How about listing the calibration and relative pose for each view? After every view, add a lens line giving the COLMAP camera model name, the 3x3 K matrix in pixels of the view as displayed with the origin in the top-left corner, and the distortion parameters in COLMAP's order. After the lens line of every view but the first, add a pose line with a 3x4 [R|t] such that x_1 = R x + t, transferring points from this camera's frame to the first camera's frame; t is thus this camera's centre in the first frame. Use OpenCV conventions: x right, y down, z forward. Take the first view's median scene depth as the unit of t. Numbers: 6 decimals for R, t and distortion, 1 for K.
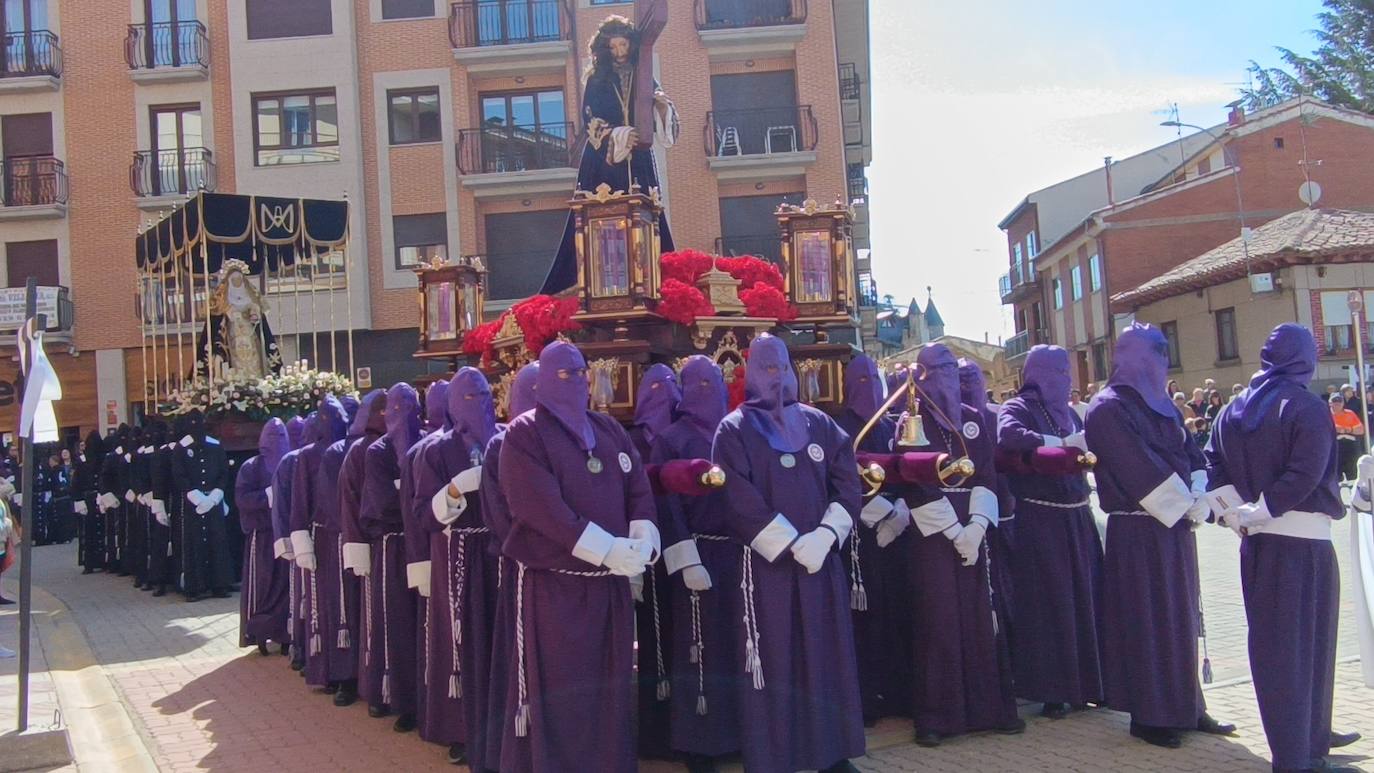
lens RADIAL K [[1258.4, 0, 678.6], [0, 1258.4, 382.1], [0, 0, 1]] dist [-0.011057, 0.033206]
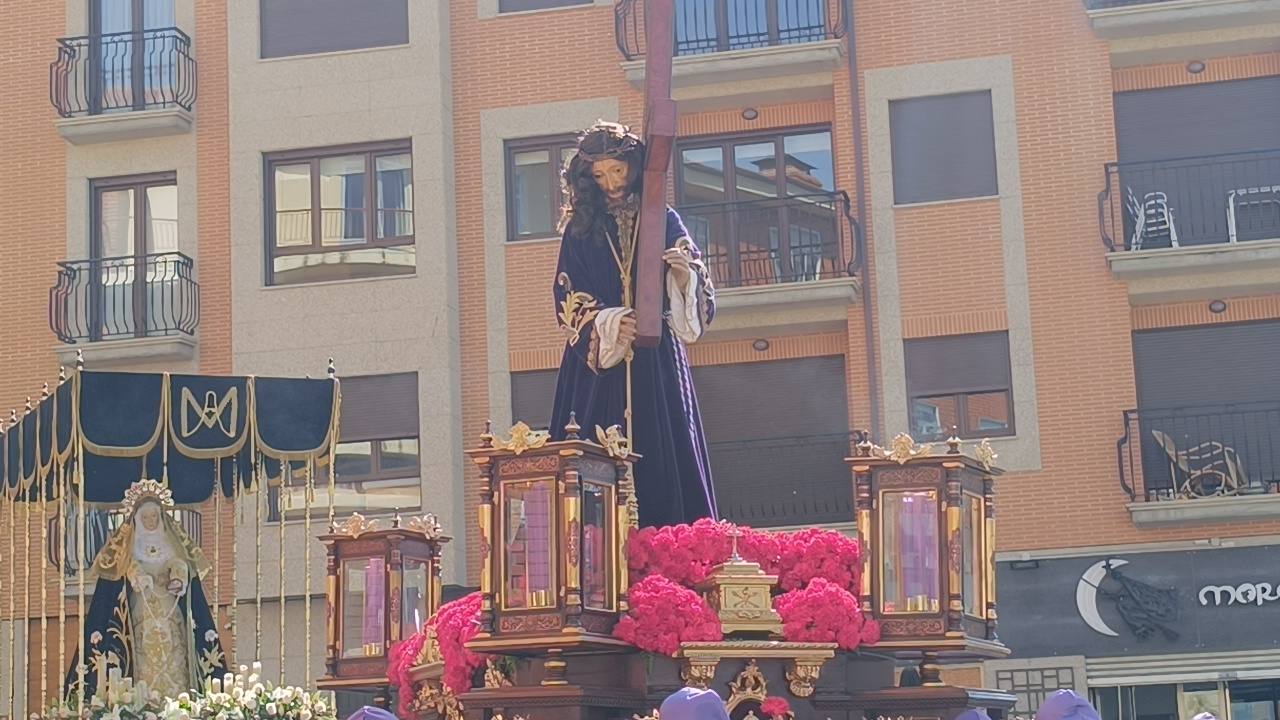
lens RADIAL K [[2534.4, 0, 668.1], [0, 2534.4, 341.0], [0, 0, 1]] dist [0.143355, -0.416092]
pose [[0.980043, -0.014046, -0.198288, 0.105874], [-0.011470, 0.991843, -0.126951, -0.017754], [0.198453, 0.126692, 0.971888, -0.074453]]
